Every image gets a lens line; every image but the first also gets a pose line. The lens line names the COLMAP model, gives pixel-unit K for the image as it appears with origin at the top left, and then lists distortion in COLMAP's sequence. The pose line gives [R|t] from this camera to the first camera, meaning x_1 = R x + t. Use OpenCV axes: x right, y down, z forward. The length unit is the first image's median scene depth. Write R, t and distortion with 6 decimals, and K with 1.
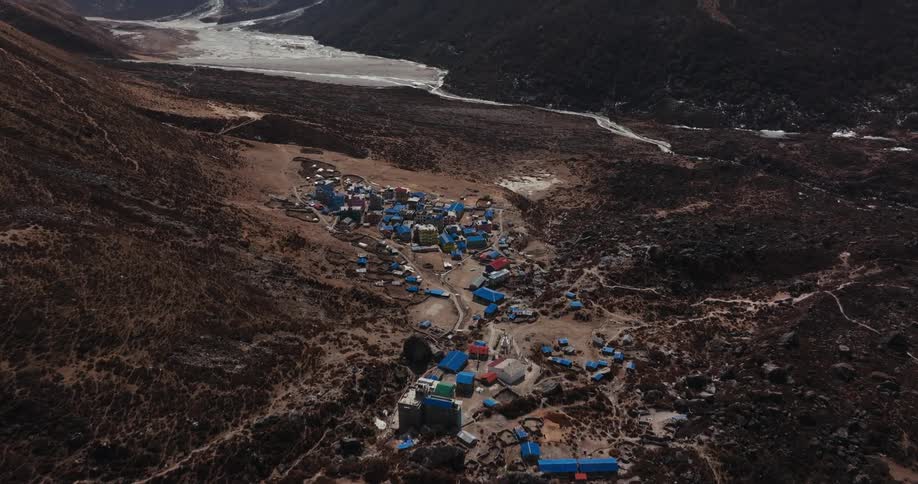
lens RADIAL K [[681.1, 0, 459.0], [0, 681.1, 242.0], [0, 0, 1]] dist [0.006039, -0.000258]
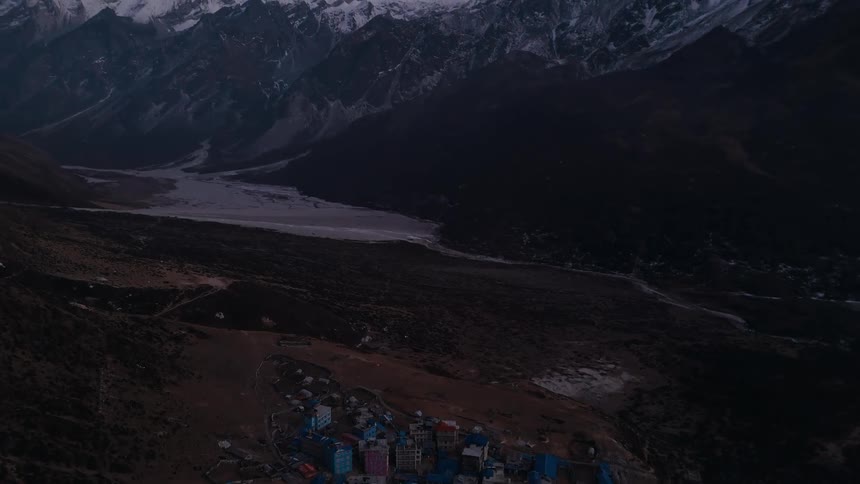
lens RADIAL K [[659.1, 0, 430.0], [0, 659.1, 242.0], [0, 0, 1]] dist [0.079206, -0.002744]
pose [[0.999950, 0.009949, 0.001013, -0.043917], [-0.009507, 0.977144, -0.212367, -0.048560], [-0.003102, 0.212346, 0.977190, 0.174729]]
